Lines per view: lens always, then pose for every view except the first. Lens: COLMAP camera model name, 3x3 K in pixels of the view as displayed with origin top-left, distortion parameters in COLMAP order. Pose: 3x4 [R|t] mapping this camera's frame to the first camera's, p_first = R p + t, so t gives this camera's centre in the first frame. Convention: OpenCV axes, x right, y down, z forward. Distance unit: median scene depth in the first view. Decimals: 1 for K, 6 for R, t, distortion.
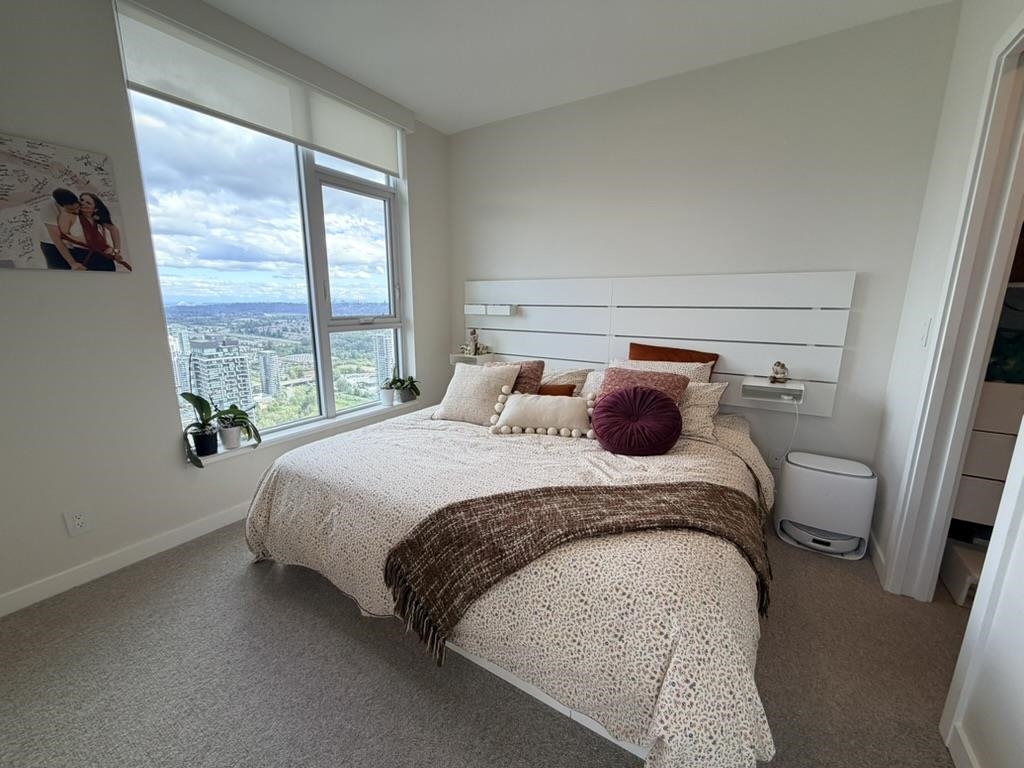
lens RADIAL K [[404.8, 0, 514.1], [0, 404.8, 382.3], [0, 0, 1]] dist [0.001378, -0.000011]
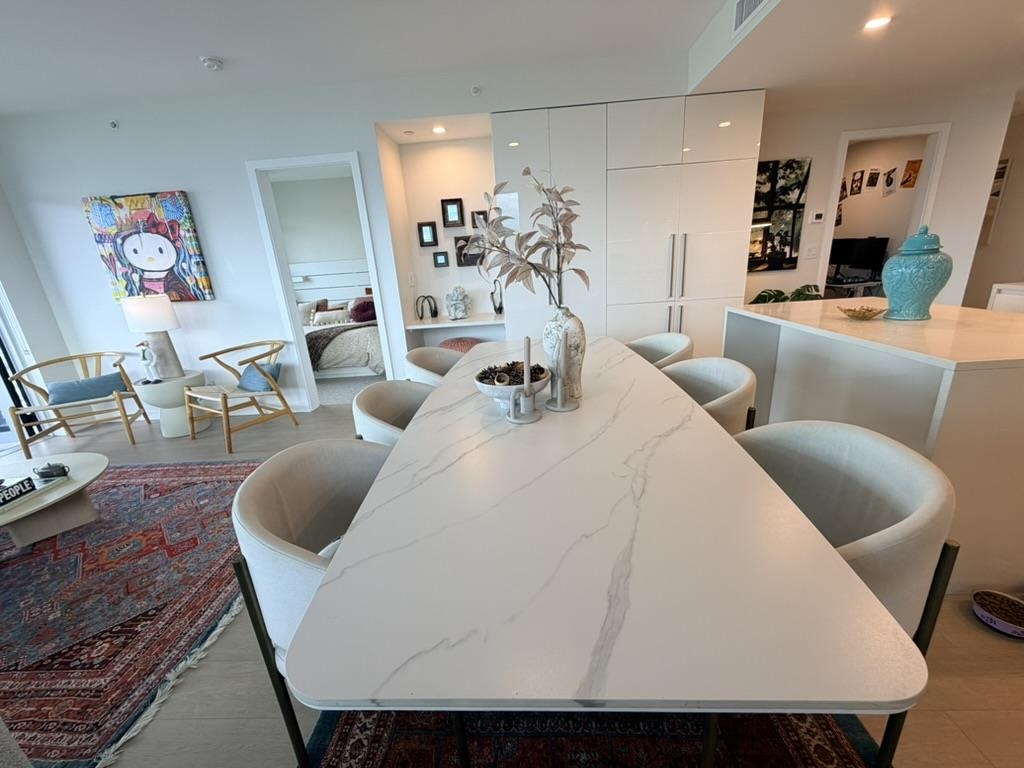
lens RADIAL K [[404.8, 0, 508.4], [0, 404.8, 381.2], [0, 0, 1]] dist [0.001378, -0.000011]
pose [[0.861563, -0.206707, 0.463661, -0.227594], [0.168202, 0.977991, 0.123454, 0.329778], [-0.478975, -0.028374, 0.877370, -1.727721]]
